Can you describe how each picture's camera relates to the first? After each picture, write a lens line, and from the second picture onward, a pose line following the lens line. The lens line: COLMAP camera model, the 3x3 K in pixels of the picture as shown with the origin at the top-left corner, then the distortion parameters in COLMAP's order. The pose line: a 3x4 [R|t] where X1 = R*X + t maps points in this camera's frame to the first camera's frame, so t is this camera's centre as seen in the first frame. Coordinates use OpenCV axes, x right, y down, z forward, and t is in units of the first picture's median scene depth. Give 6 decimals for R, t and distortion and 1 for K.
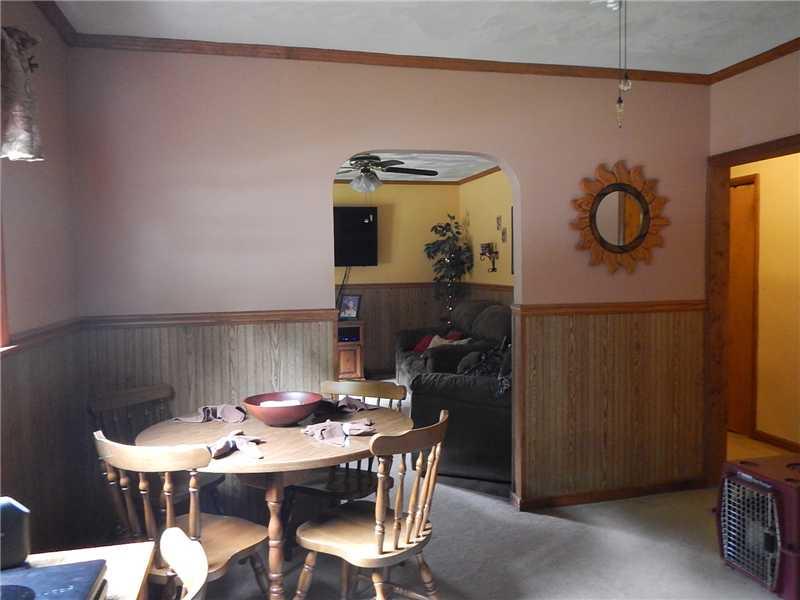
lens RADIAL K [[666.0, 0, 403.7], [0, 666.0, 298.9], [0, 0, 1]] dist [0.005096, 0.006424]
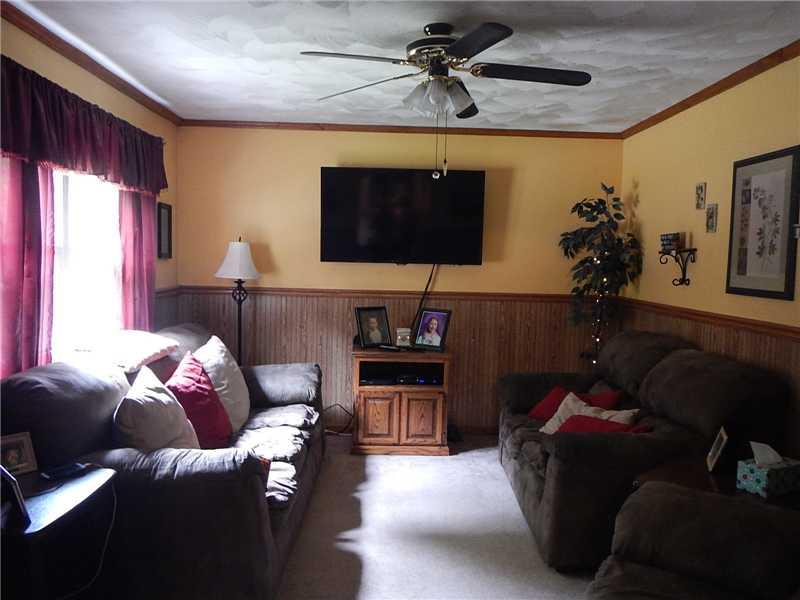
lens RADIAL K [[666.0, 0, 403.7], [0, 666.0, 298.9], [0, 0, 1]] dist [0.005096, 0.006424]
pose [[0.977635, 0.052391, -0.203677, 0.019158], [-0.051070, 0.998626, 0.011740, -0.021812], [0.204012, -0.001076, 0.978968, 0.375173]]
